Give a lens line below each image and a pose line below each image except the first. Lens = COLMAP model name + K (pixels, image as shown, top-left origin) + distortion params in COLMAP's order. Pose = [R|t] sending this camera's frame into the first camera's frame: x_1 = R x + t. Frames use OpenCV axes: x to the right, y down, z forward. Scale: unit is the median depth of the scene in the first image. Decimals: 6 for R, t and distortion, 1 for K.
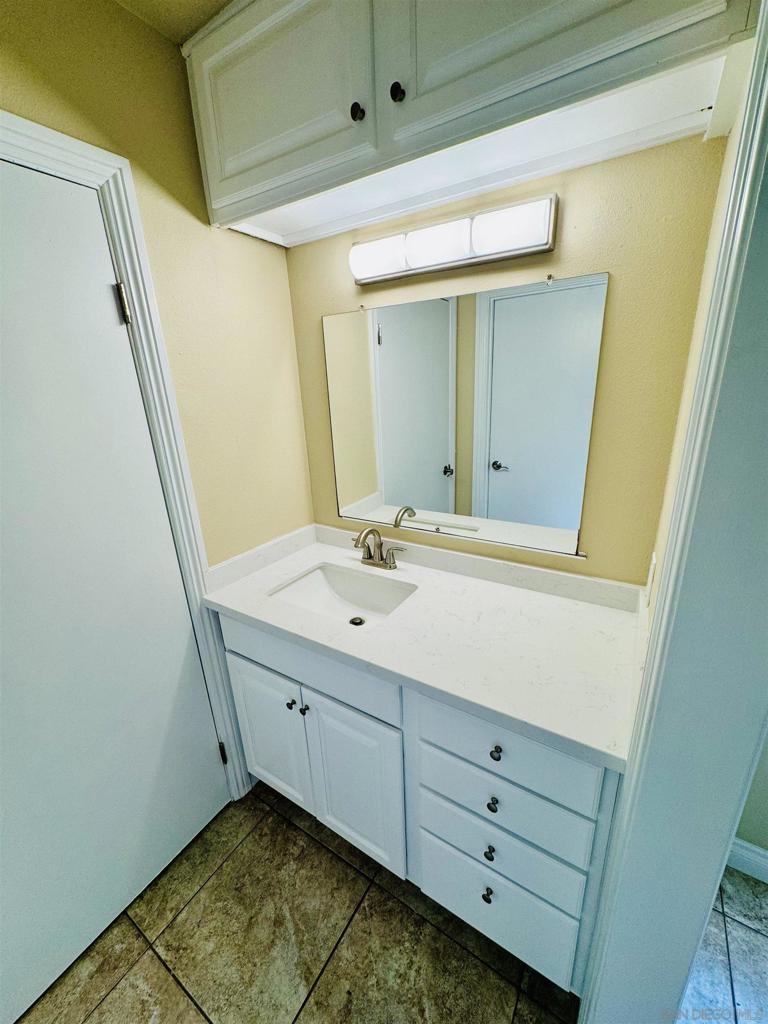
lens RADIAL K [[409.4, 0, 384.0], [0, 409.4, 512.0], [0, 0, 1]] dist [-0.000562, 0.005258]
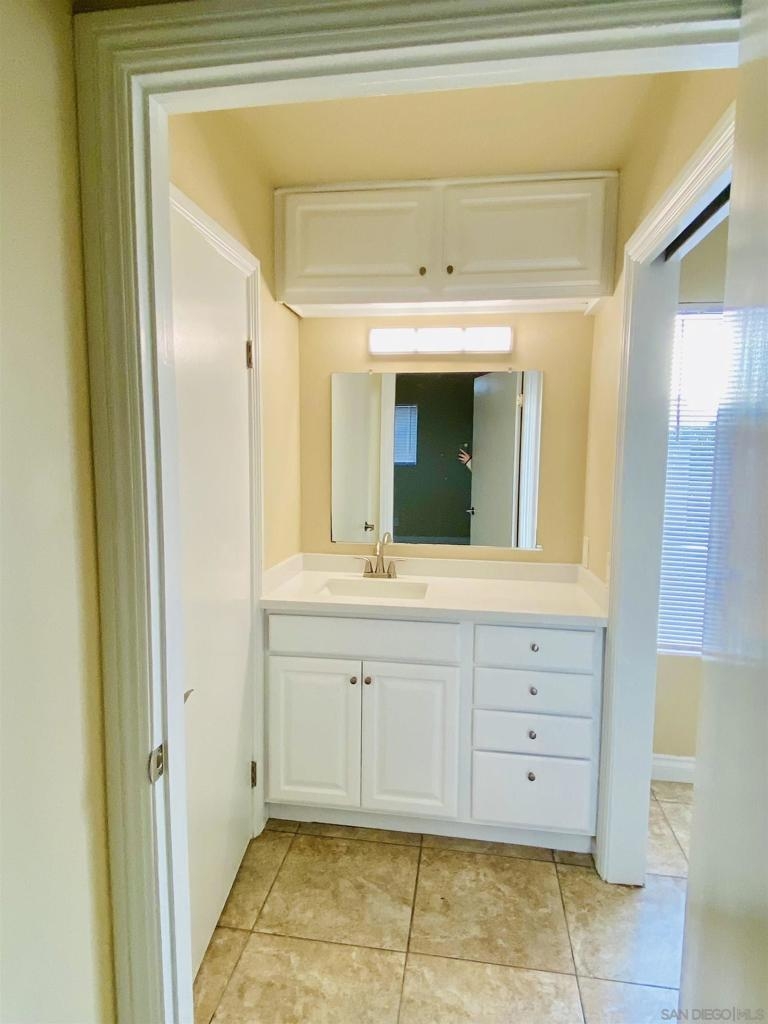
lens RADIAL K [[590.9, 0, 382.7], [0, 590.9, 507.0], [0, 0, 1]] dist [0.063921, -0.000312]
pose [[0.915583, 0.015068, 0.401846, -0.860571], [0.073987, 0.975926, -0.205169, 0.349863], [-0.395264, 0.217580, 0.892427, -0.675573]]
